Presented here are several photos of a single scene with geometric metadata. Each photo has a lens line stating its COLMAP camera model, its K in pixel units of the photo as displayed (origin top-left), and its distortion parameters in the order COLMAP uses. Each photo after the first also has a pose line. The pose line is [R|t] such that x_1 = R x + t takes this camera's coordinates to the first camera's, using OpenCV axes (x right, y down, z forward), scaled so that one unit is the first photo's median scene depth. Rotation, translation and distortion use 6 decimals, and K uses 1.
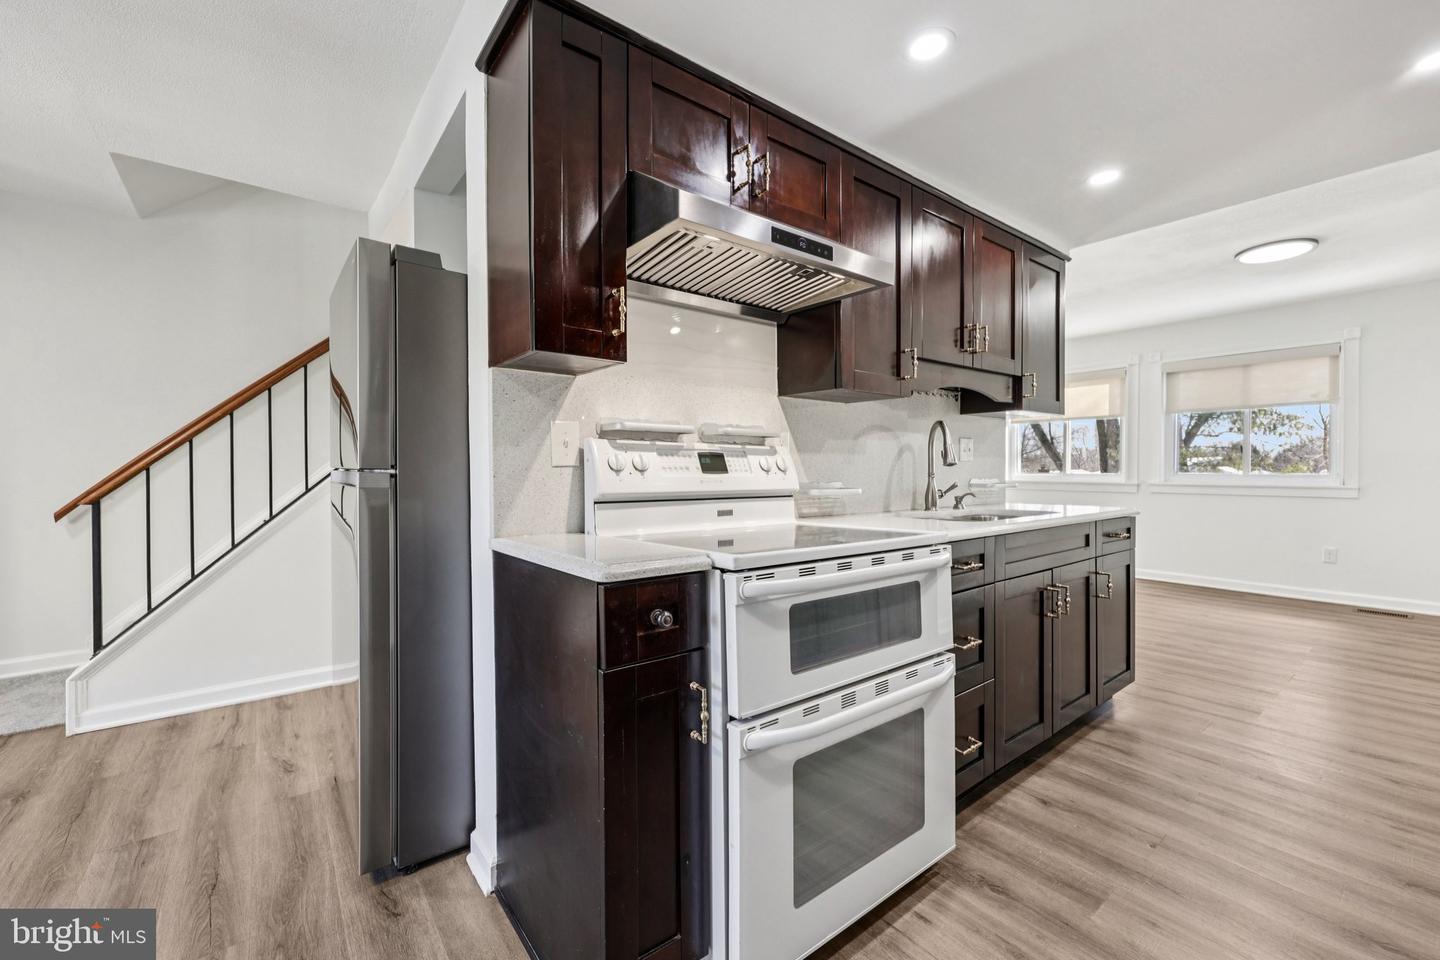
lens RADIAL K [[594.6, 0, 719.9], [0, 594.6, 477.0], [0, 0, 1]] dist [0.004085, -0.001365]
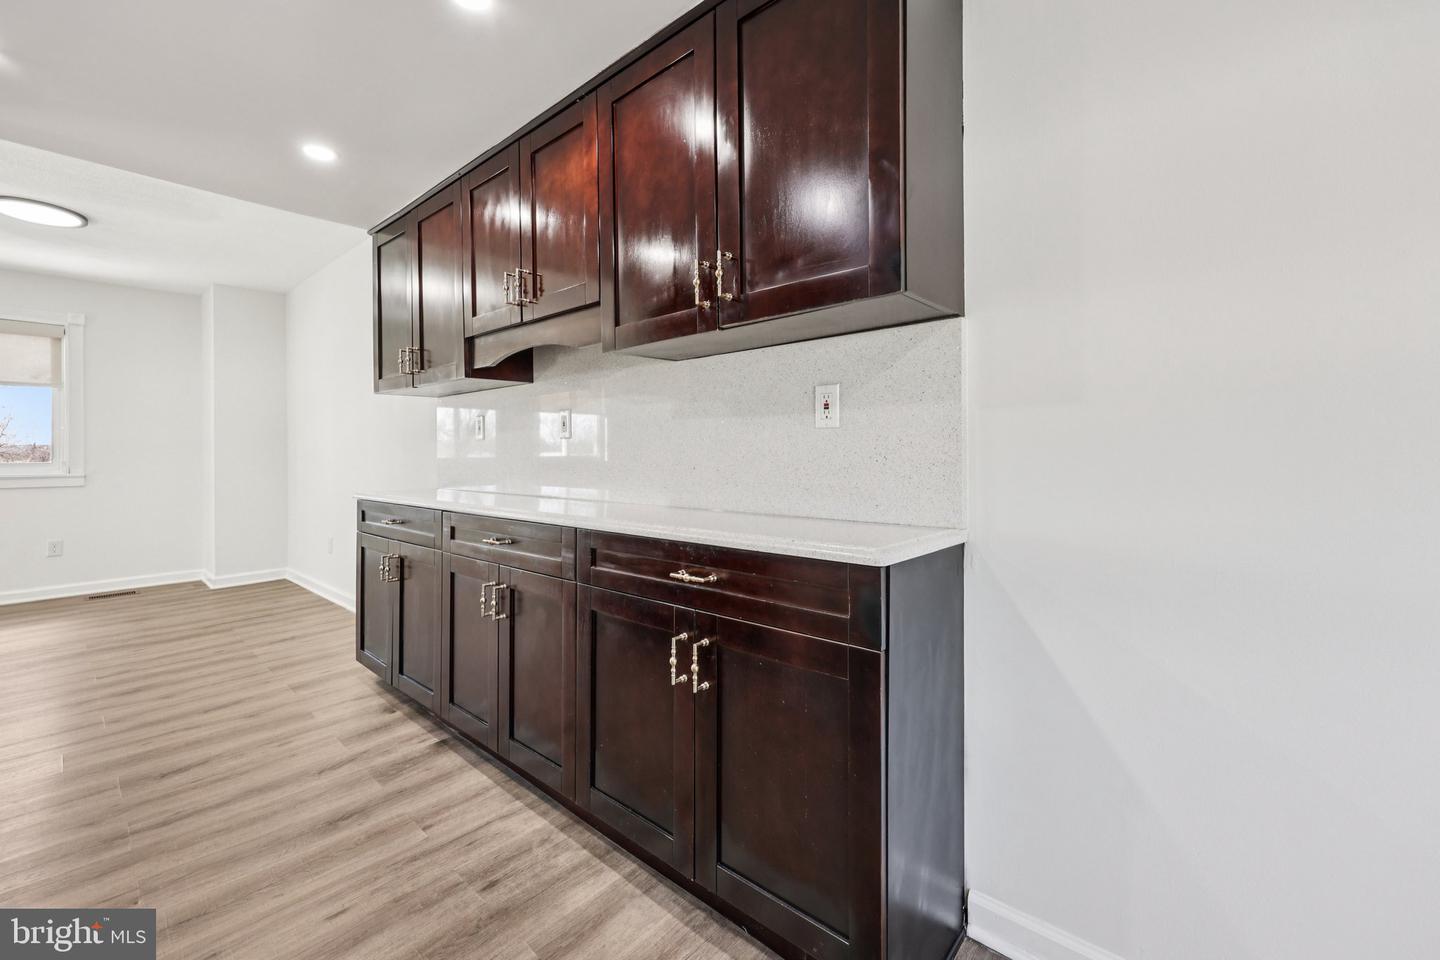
lens RADIAL K [[594.6, 0, 726.4], [0, 594.6, 454.0], [0, 0, 1]] dist [0.004085, -0.001365]
pose [[-0.194280, -0.002019, 0.980944, -0.117049], [0.018281, 0.999817, 0.005678, -0.003752], [-0.980776, 0.019036, -0.194208, 0.142794]]
